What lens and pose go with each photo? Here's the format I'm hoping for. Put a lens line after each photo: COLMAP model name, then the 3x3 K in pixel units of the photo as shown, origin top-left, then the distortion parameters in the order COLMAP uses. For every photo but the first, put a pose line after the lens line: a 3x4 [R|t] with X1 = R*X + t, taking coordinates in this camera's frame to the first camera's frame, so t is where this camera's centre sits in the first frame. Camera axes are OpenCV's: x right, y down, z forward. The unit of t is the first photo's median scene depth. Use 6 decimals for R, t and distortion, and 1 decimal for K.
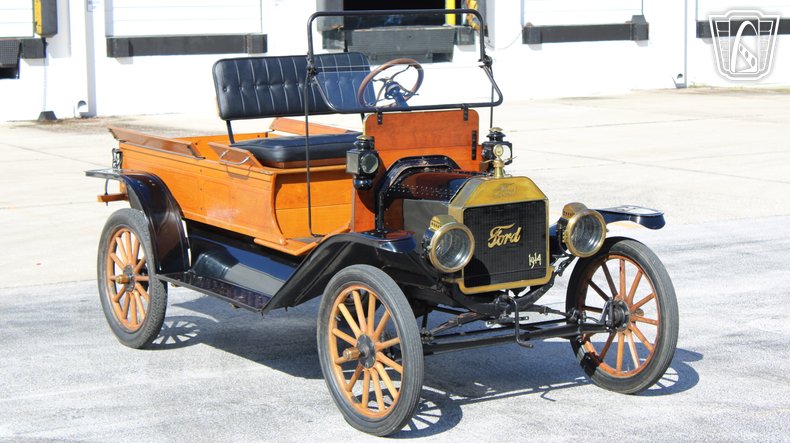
lens RADIAL K [[1902.2, 0, 396.1], [0, 1902.2, 219.6], [0, 0, 1]] dist [0.088070, 0.000000]
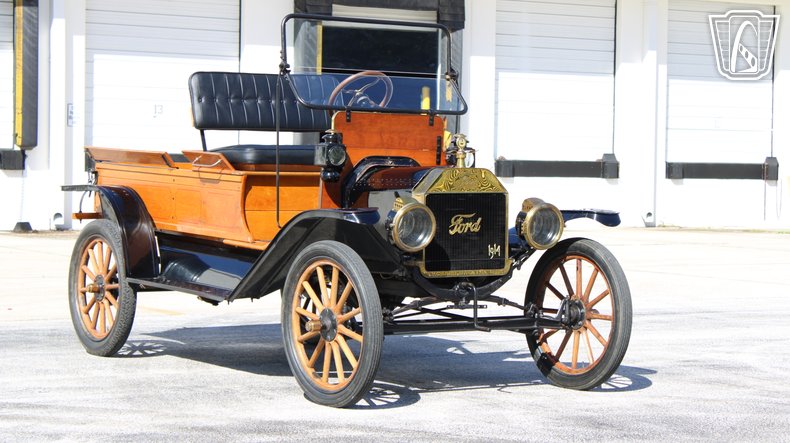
lens RADIAL K [[1902.2, 0, 395.3], [0, 1902.2, 220.0], [0, 0, 1]] dist [0.088070, 0.000000]
pose [[0.999531, 0.028162, 0.012015, 0.006028], [-0.026903, 0.995163, -0.094485, 0.098242], [-0.014617, 0.094117, 0.995454, -0.027883]]
